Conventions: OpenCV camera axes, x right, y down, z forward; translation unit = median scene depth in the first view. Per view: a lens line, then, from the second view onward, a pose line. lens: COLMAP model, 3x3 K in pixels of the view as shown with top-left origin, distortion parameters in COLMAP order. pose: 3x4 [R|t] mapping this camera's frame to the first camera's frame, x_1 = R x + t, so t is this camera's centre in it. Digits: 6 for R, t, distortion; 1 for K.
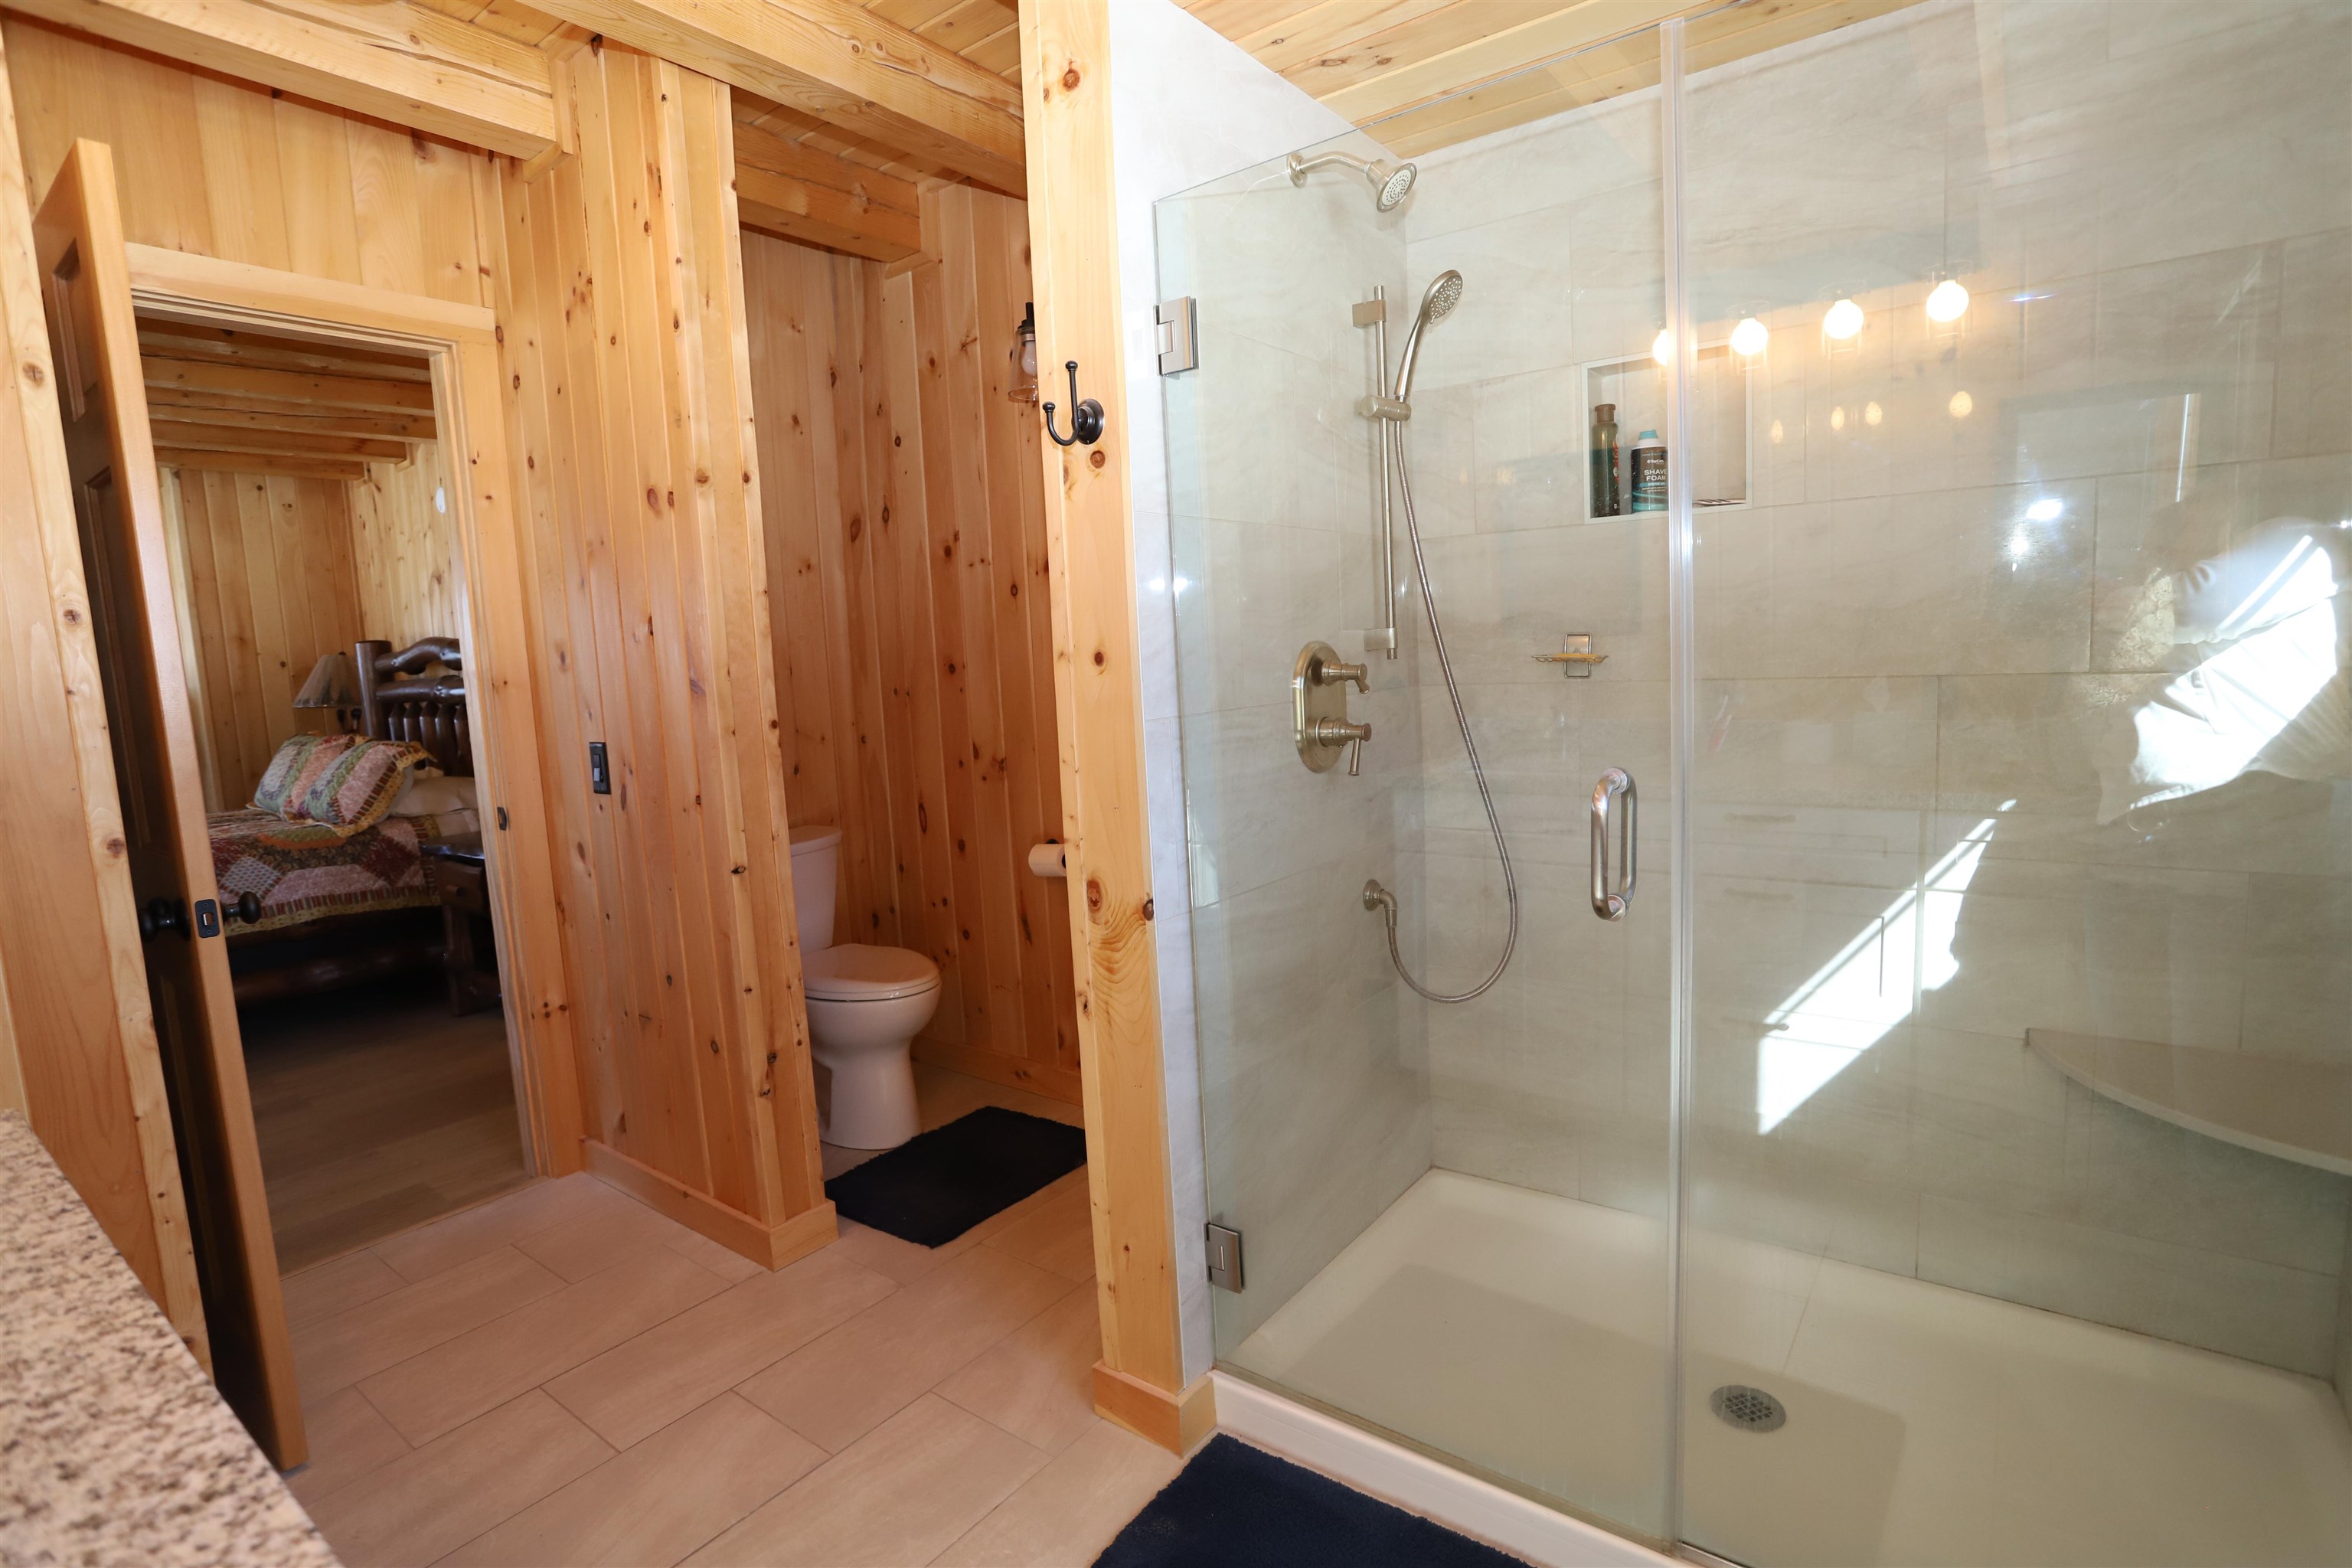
lens RADIAL K [[1139.3, 0, 1183.3], [0, 1139.3, 780.7], [0, 0, 1]] dist [-0.069828, 0.027900]
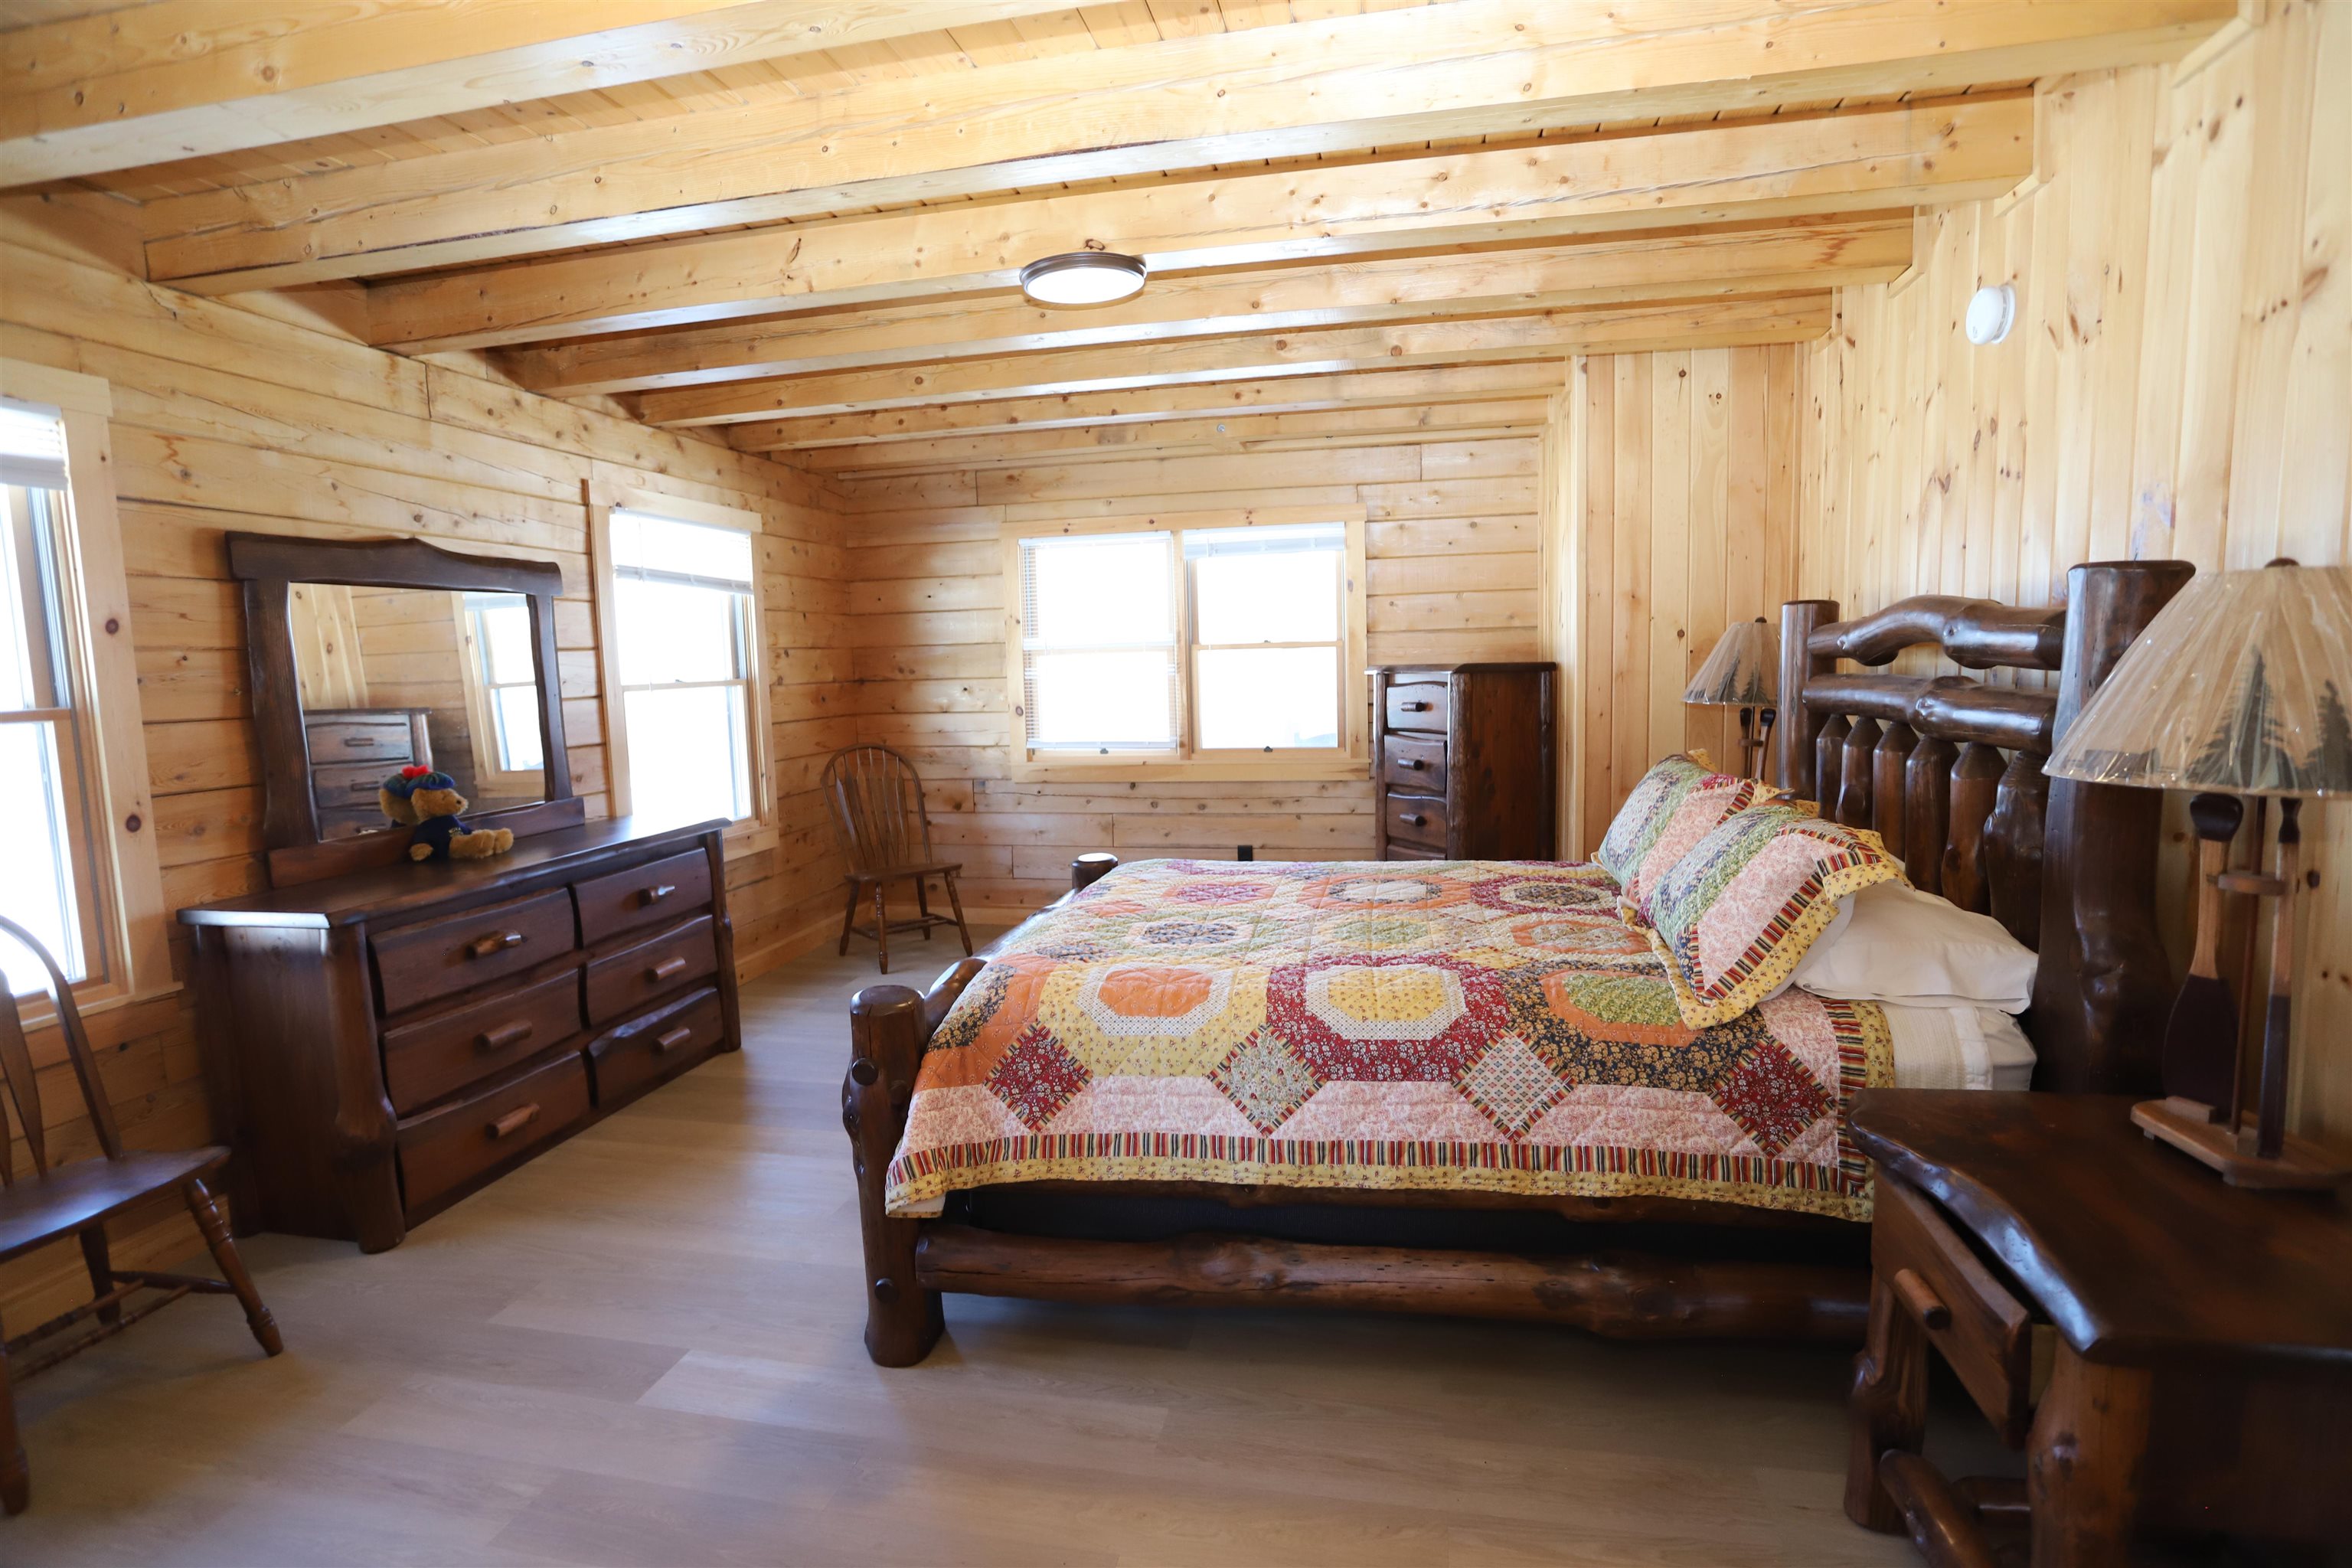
lens RADIAL K [[1139.3, 0, 1183.3], [0, 1139.3, 780.7], [0, 0, 1]] dist [-0.069828, 0.027900]
pose [[0.426453, 0.136606, -0.894134, -0.387844], [-0.098666, 0.989656, 0.104142, -0.071015], [0.899112, 0.043809, 0.435521, 0.521481]]
